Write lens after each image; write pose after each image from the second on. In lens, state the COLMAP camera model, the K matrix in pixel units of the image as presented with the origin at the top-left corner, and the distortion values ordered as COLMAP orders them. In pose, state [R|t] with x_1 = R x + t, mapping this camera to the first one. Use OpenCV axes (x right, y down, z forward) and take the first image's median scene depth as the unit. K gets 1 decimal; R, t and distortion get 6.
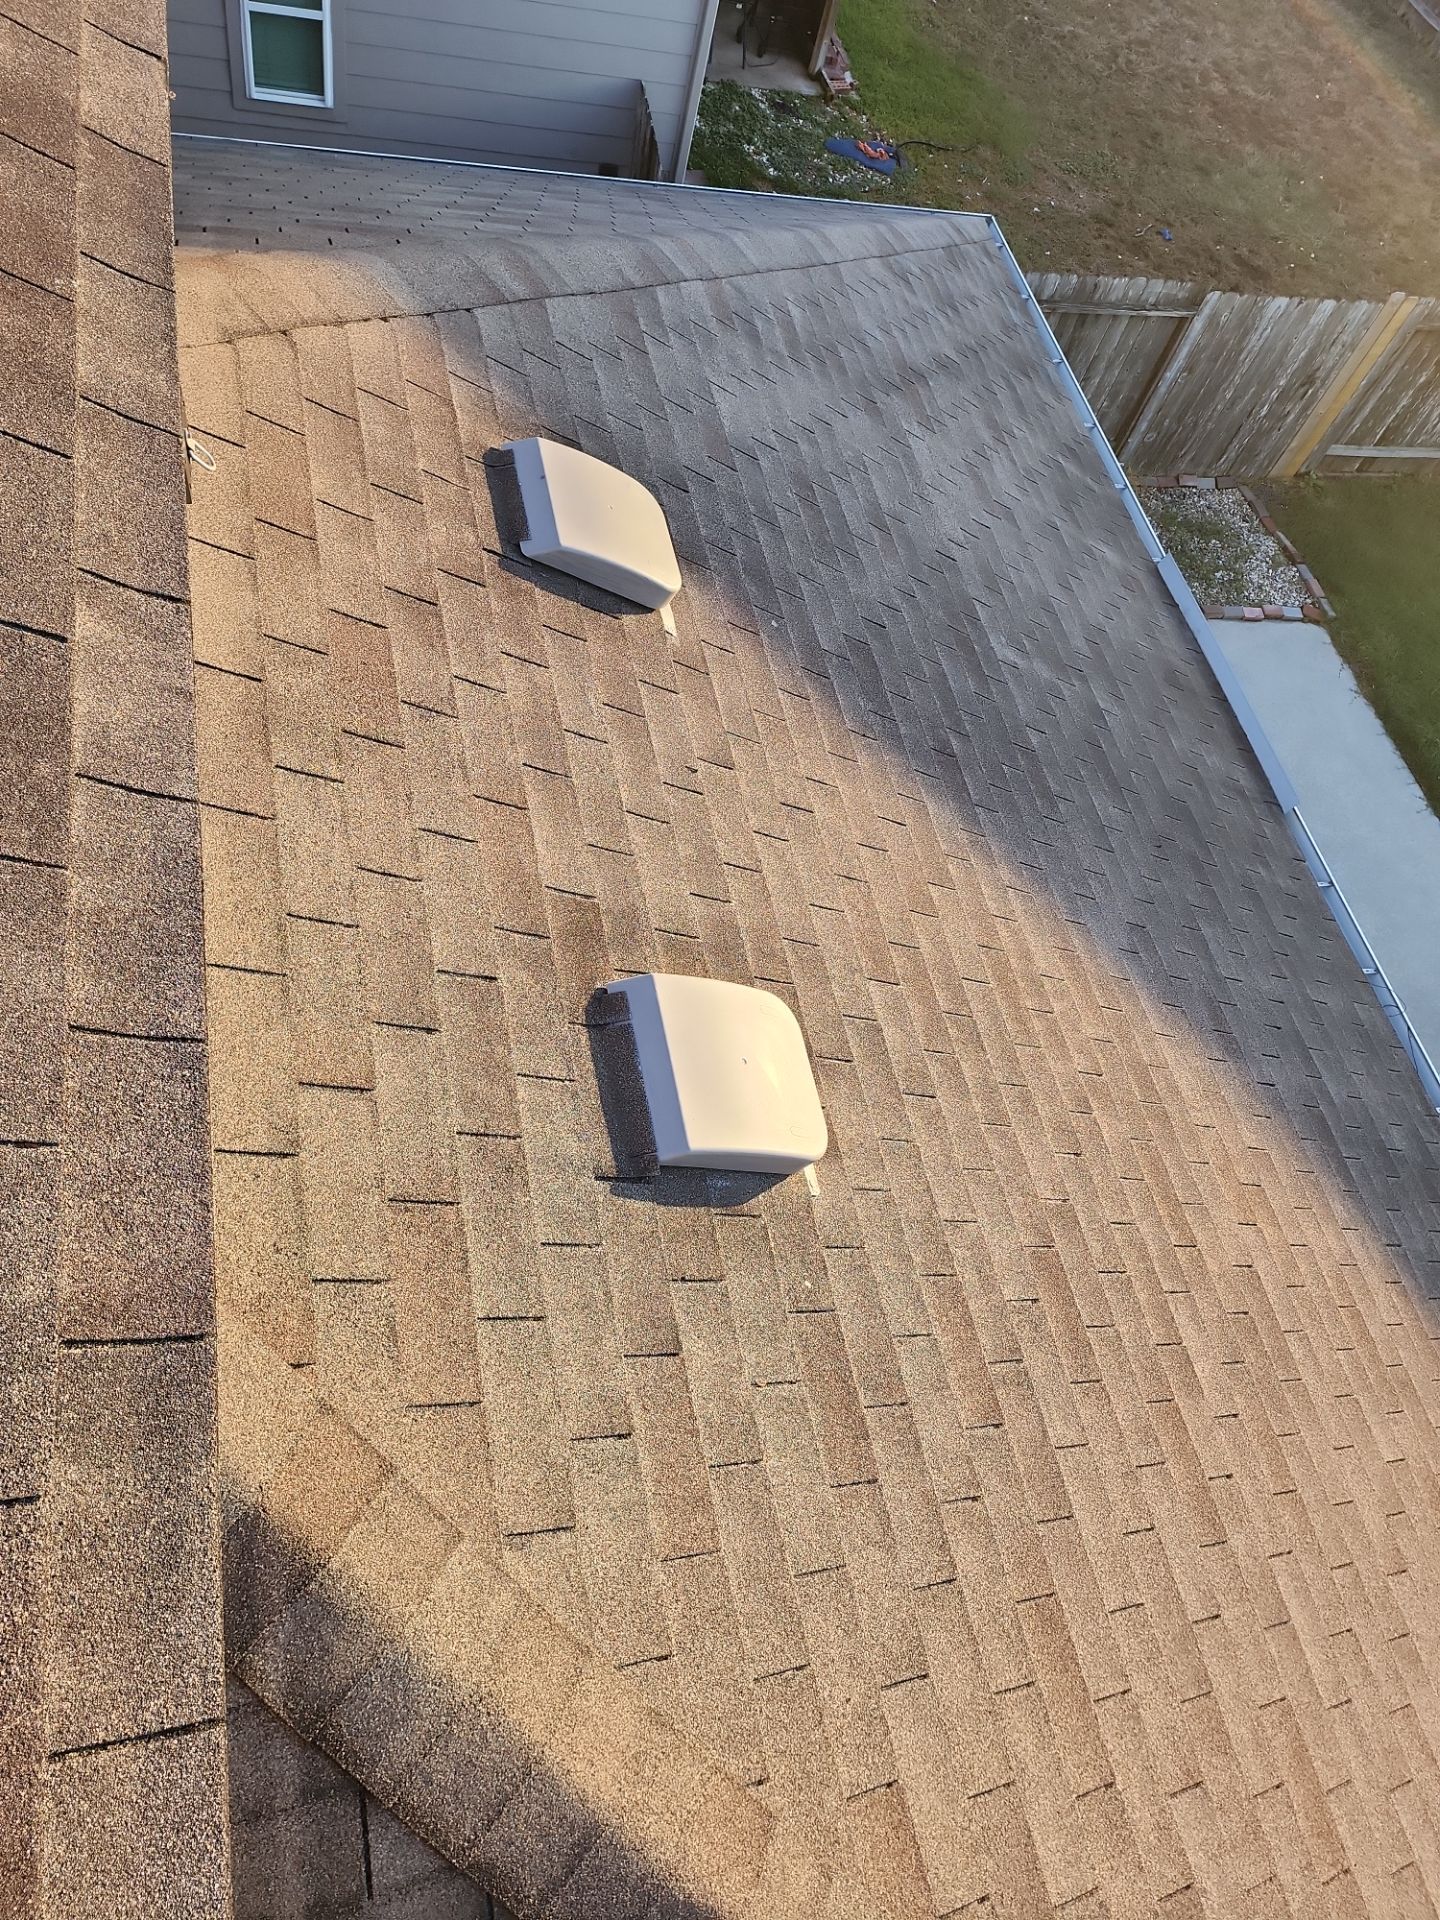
lens RADIAL K [[1311.4, 0, 714.8], [0, 1311.4, 952.7], [0, 0, 1]] dist [0.076851, -0.067468]
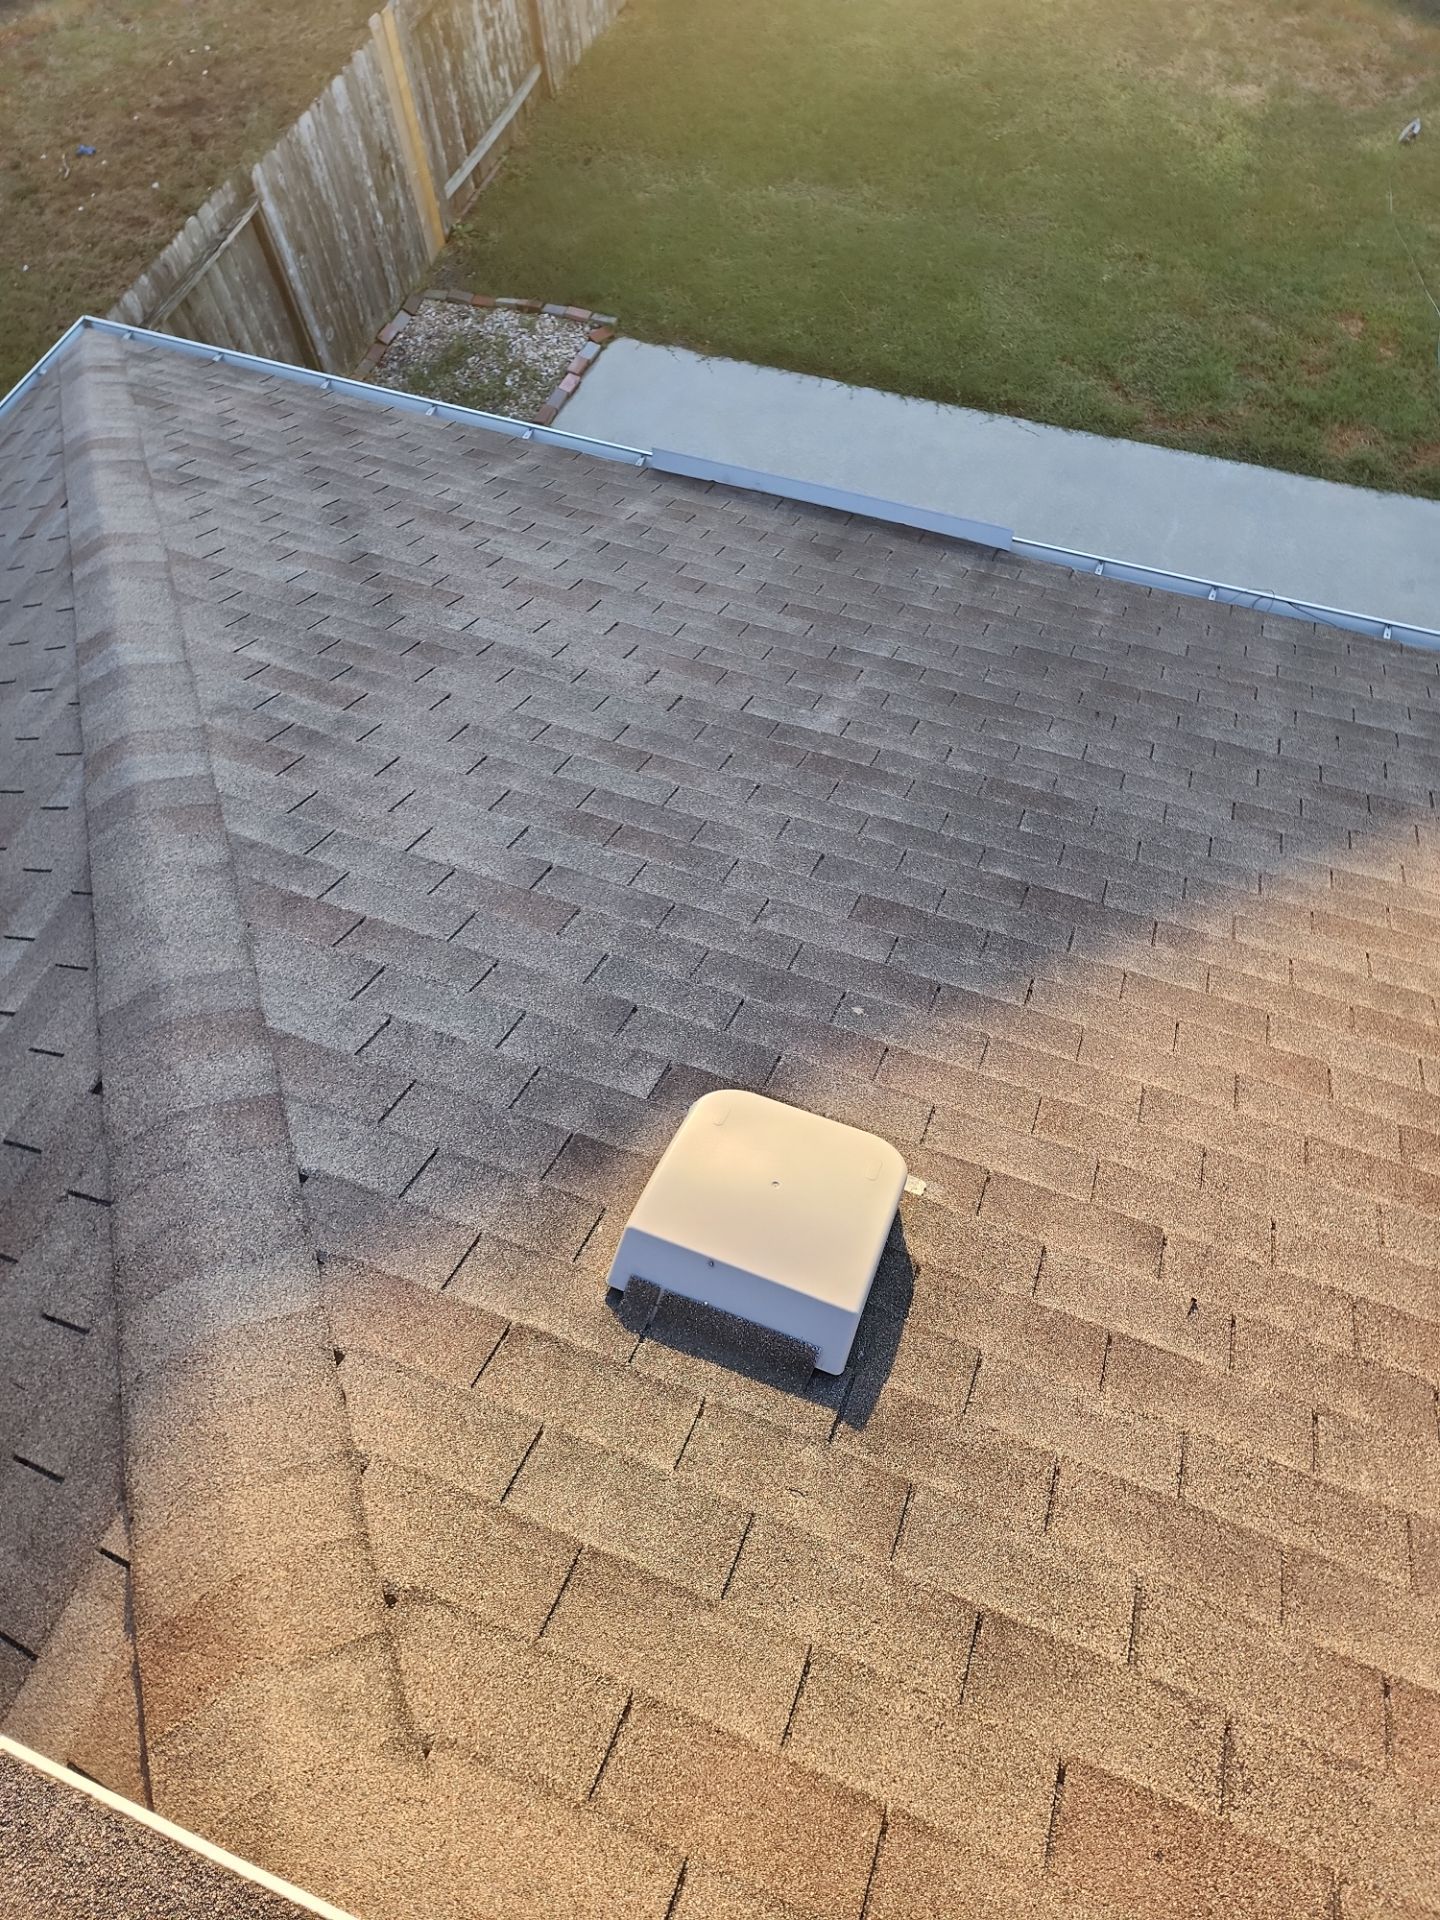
lens RADIAL K [[1311.4, 0, 714.8], [0, 1311.4, 952.7], [0, 0, 1]] dist [0.076851, -0.067468]
pose [[0.531798, -0.825569, 0.188750, -0.038800], [0.793266, 0.563642, 0.230296, -0.180702], [-0.296513, 0.027258, 0.954640, 0.123485]]
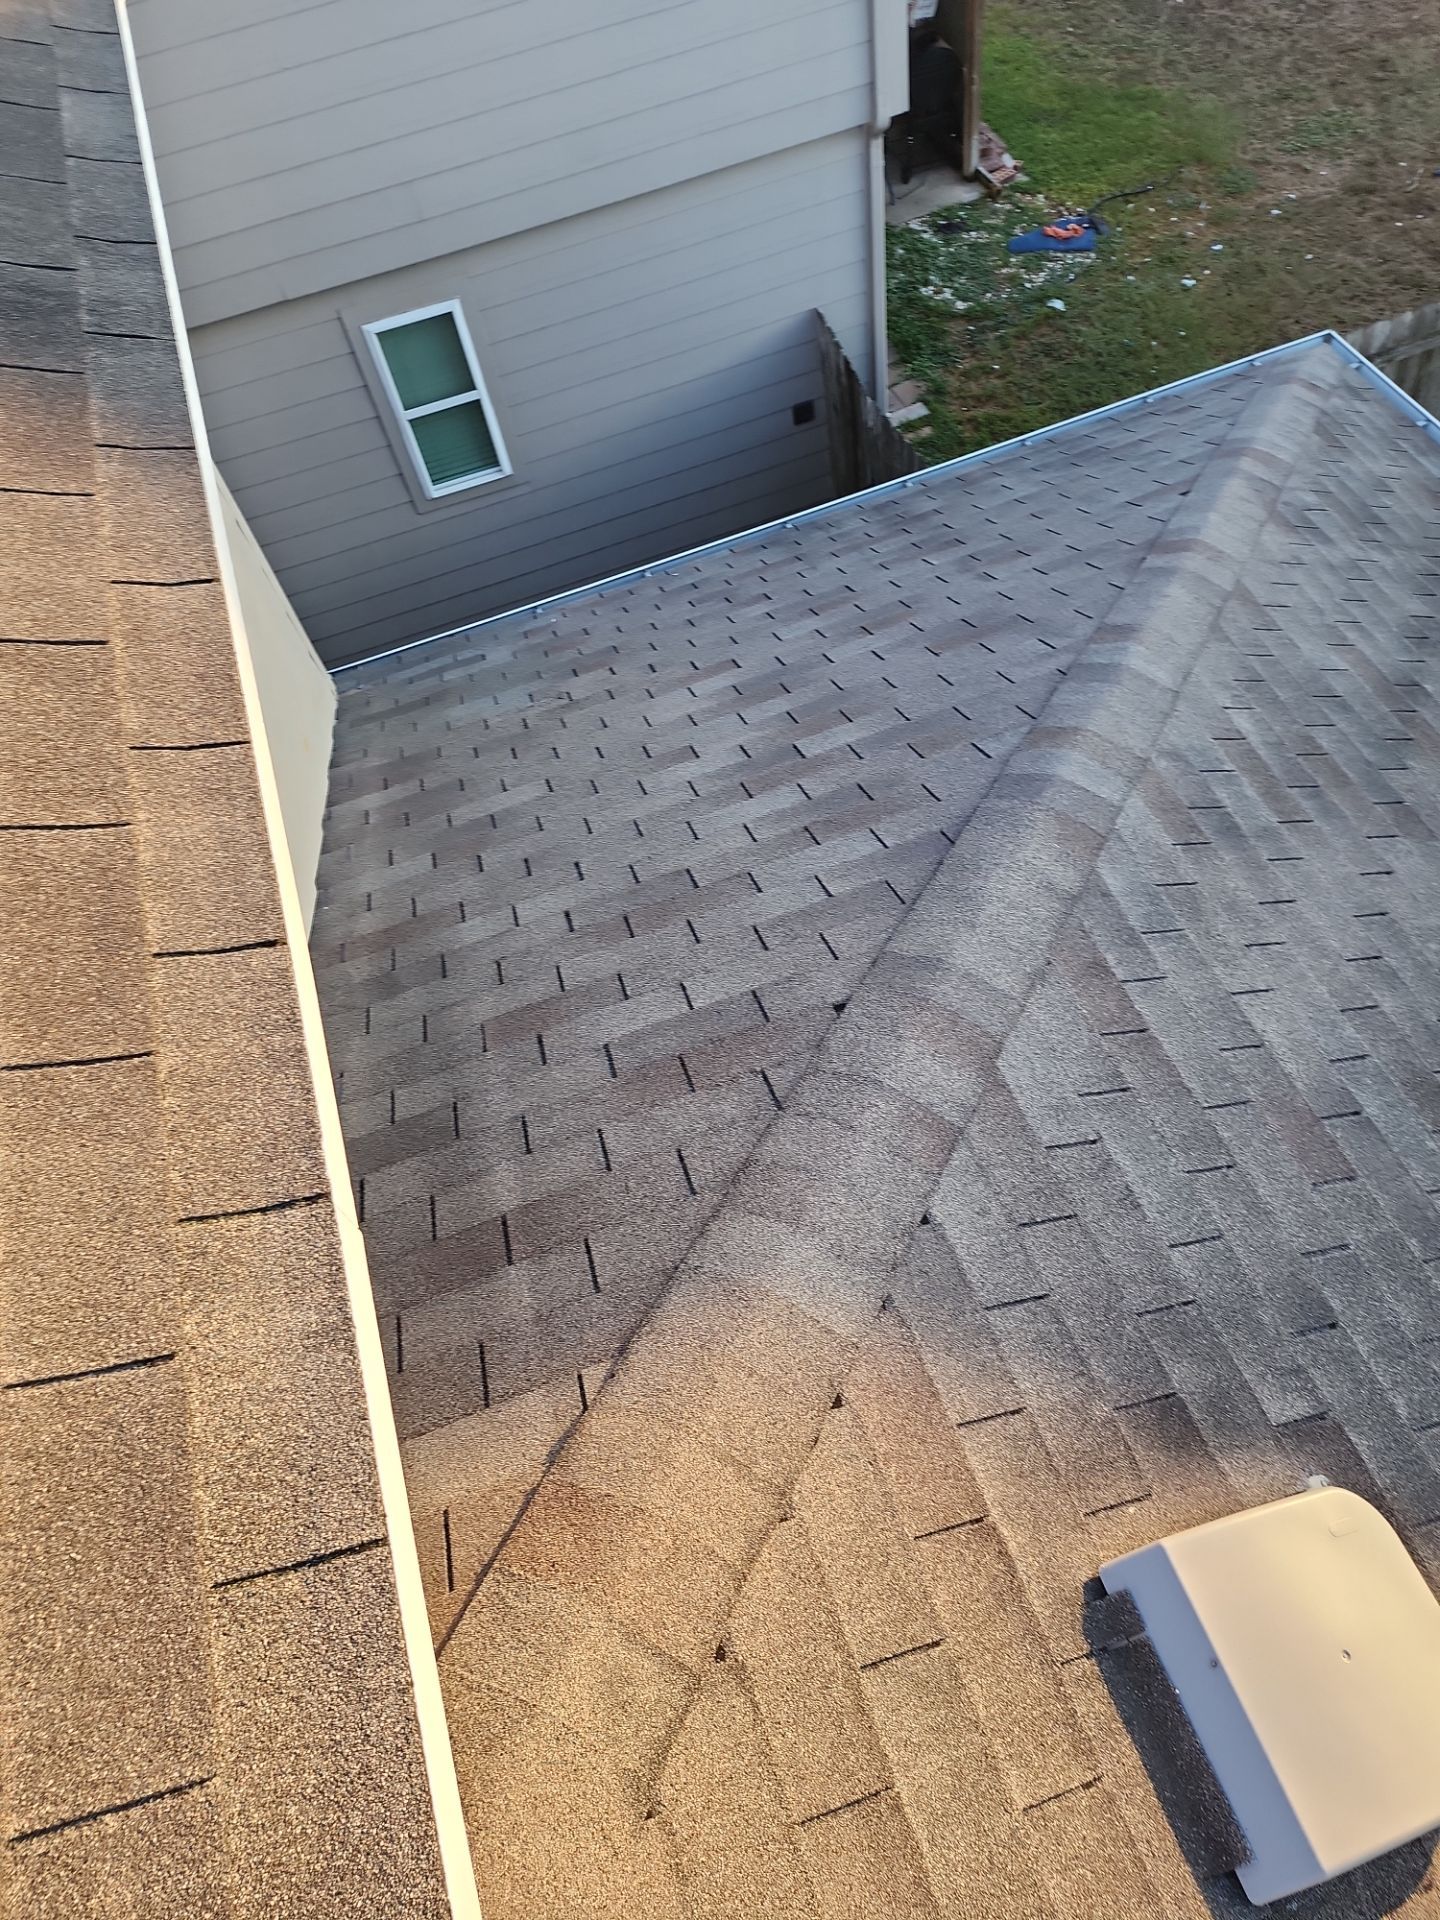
lens RADIAL K [[1286.6, 0, 713.5], [0, 1286.6, 967.3], [0, 0, 1]] dist [0.084558, -0.067170]
pose [[0.933103, -0.275079, -0.231625, -0.036777], [0.269628, 0.961363, -0.055524, -0.199211], [0.237949, -0.010643, 0.971219, 0.141509]]
